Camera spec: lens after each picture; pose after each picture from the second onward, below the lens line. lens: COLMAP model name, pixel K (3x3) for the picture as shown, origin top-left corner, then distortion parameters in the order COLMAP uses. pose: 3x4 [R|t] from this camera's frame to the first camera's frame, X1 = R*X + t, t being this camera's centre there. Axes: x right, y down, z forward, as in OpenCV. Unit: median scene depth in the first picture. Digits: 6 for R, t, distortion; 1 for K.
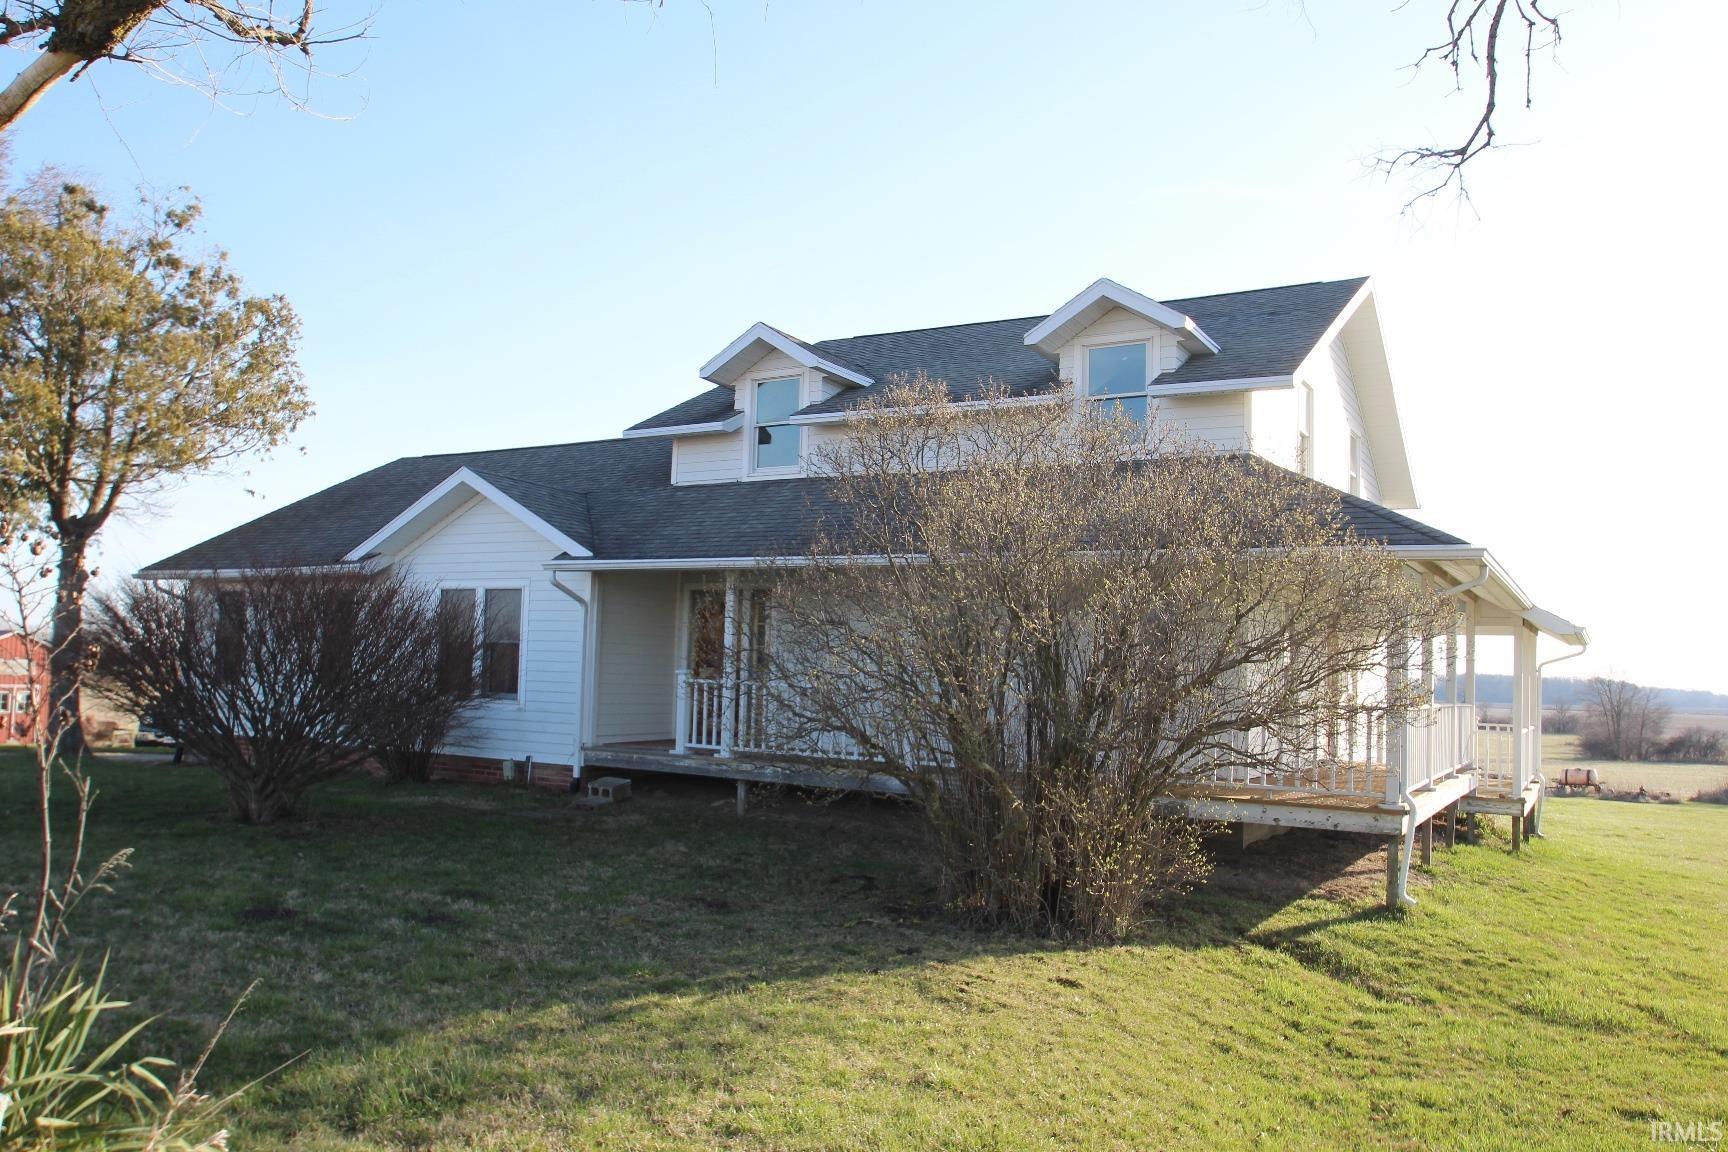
lens RADIAL K [[1288.2, 0, 863.3], [0, 1288.2, 583.8], [0, 0, 1]] dist [-0.036692, -0.003515]
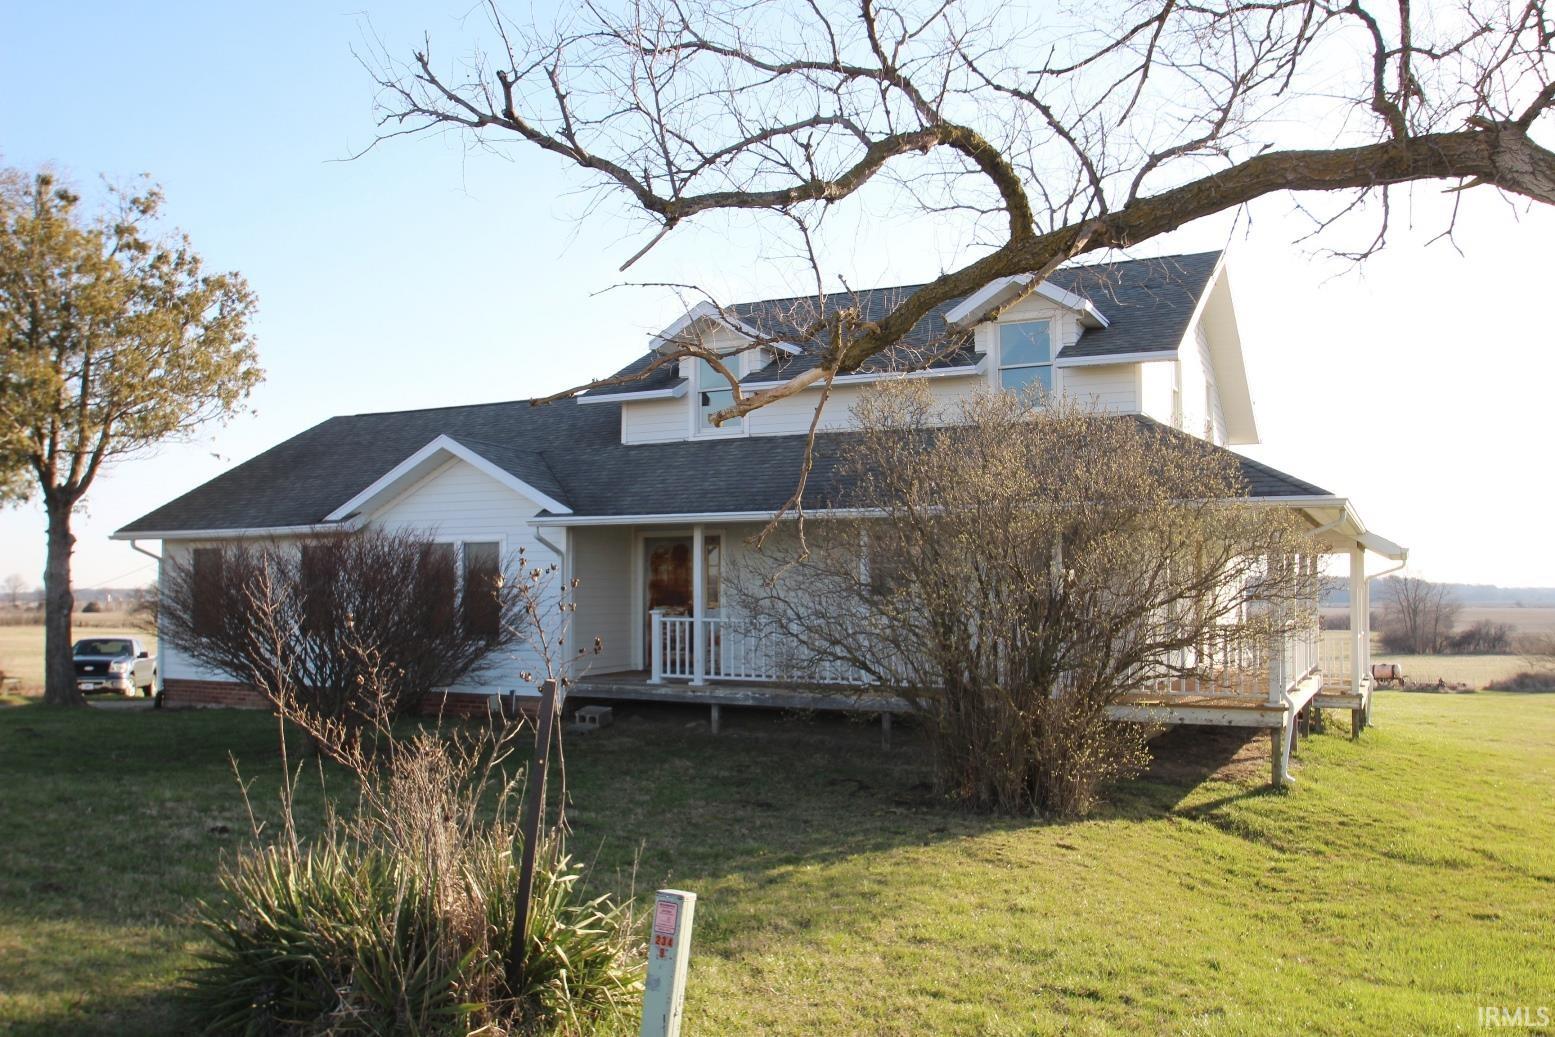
lens RADIAL K [[1282.4, 0, 777.8], [0, 1282.4, 514.1], [0, 0, 1]] dist [-0.048995, 0.006815]
pose [[0.996848, -0.027935, 0.074250, -0.118910], [0.027289, 0.999581, 0.009698, -0.027788], [-0.074490, -0.007642, 0.997193, -0.150964]]
